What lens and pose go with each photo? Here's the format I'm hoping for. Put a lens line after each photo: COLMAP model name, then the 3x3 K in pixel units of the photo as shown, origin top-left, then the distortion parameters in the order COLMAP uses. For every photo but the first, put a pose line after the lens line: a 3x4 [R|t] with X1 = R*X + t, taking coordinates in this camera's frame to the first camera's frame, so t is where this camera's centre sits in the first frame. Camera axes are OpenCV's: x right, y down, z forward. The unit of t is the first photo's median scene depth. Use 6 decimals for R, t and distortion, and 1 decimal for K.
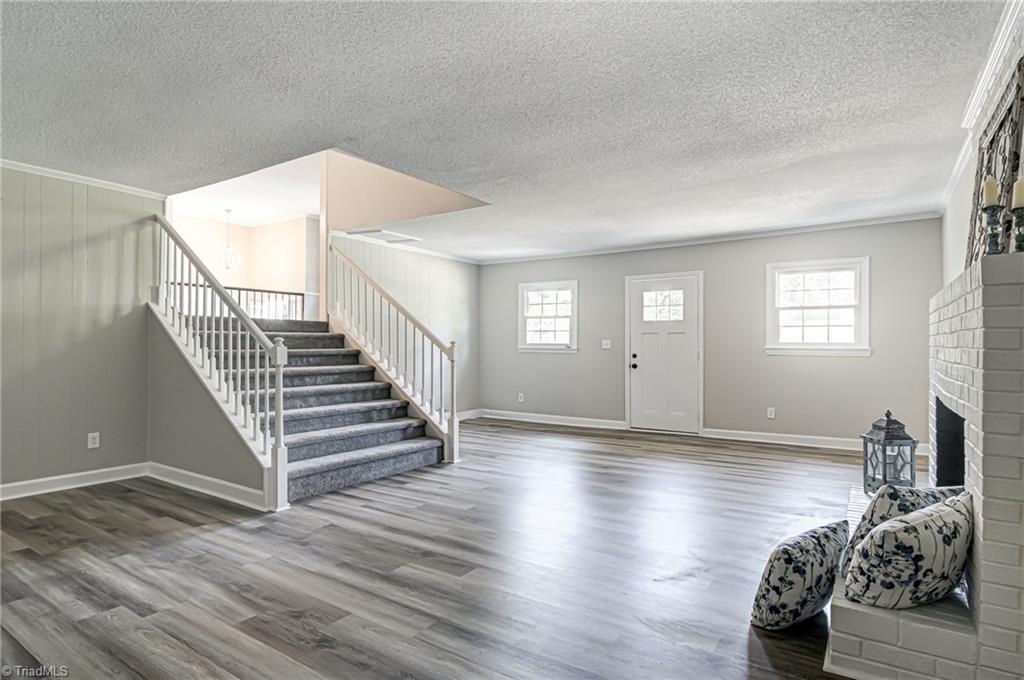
lens RADIAL K [[540.2, 0, 513.9], [0, 540.2, 360.2], [0, 0, 1]] dist [0.026979, -0.000347]
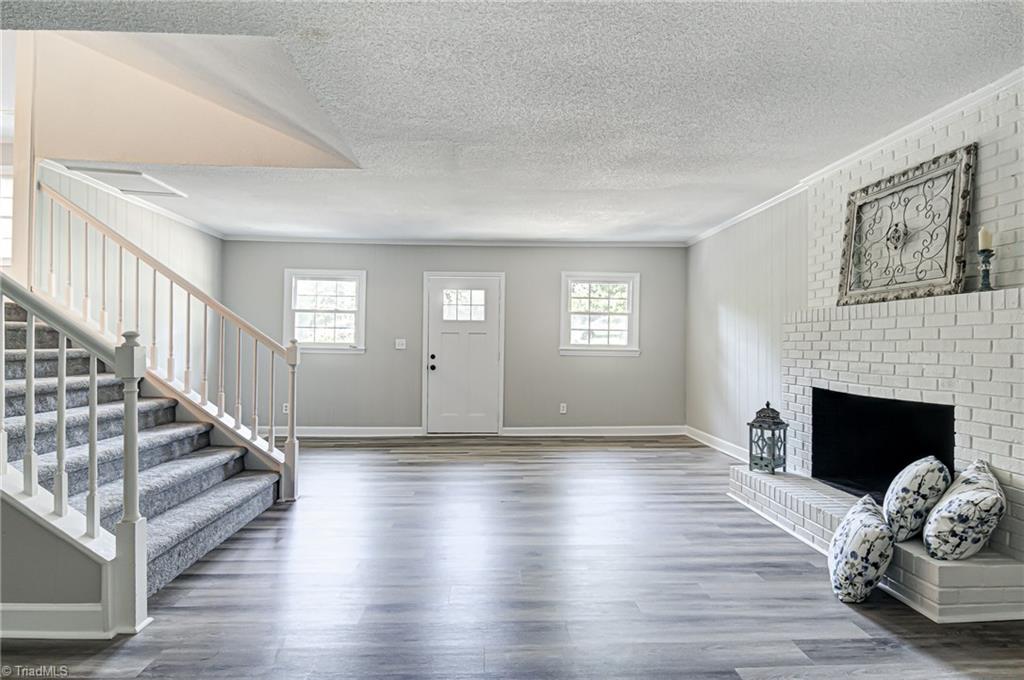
lens RADIAL K [[548.1, 0, 512.1], [0, 548.1, 356.7], [0, 0, 1]] dist [0.003992, 0.000460]
pose [[0.812133, -0.005540, 0.583446, -0.310631], [0.008970, 0.999955, -0.002991, -0.005289], [-0.583404, 0.007663, 0.812146, 0.202700]]
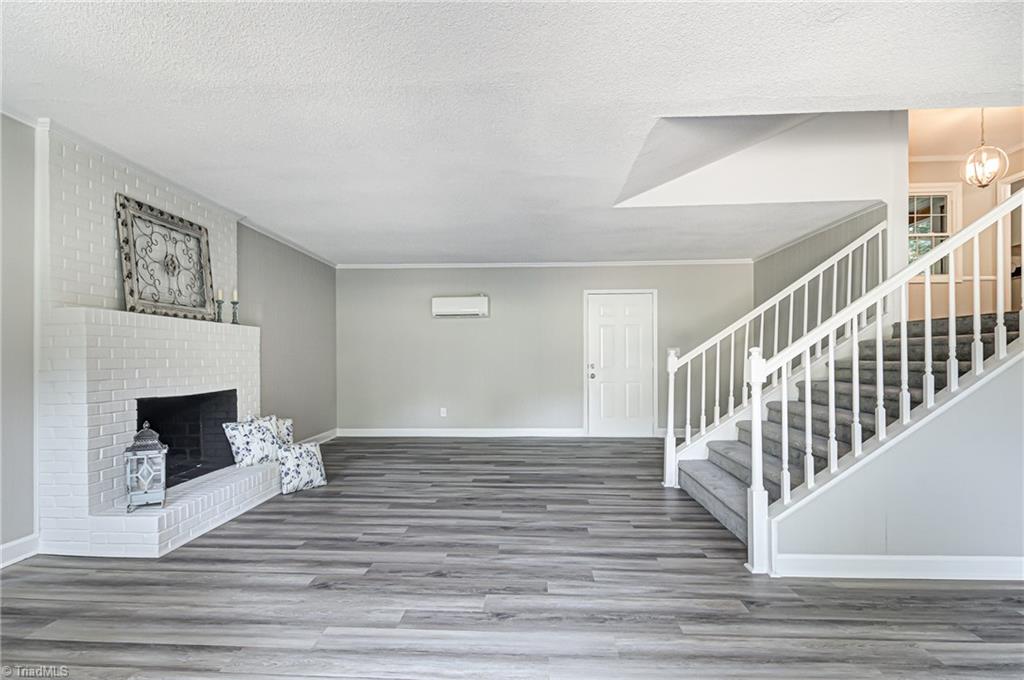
lens RADIAL K [[548.1, 0, 512.1], [0, 548.1, 356.7], [0, 0, 1]] dist [0.003992, 0.000460]
pose [[-0.858401, -0.003109, -0.512970, 0.387584], [-0.015437, 0.999685, 0.019773, -0.033631], [0.512747, 0.024892, -0.858179, 1.354767]]
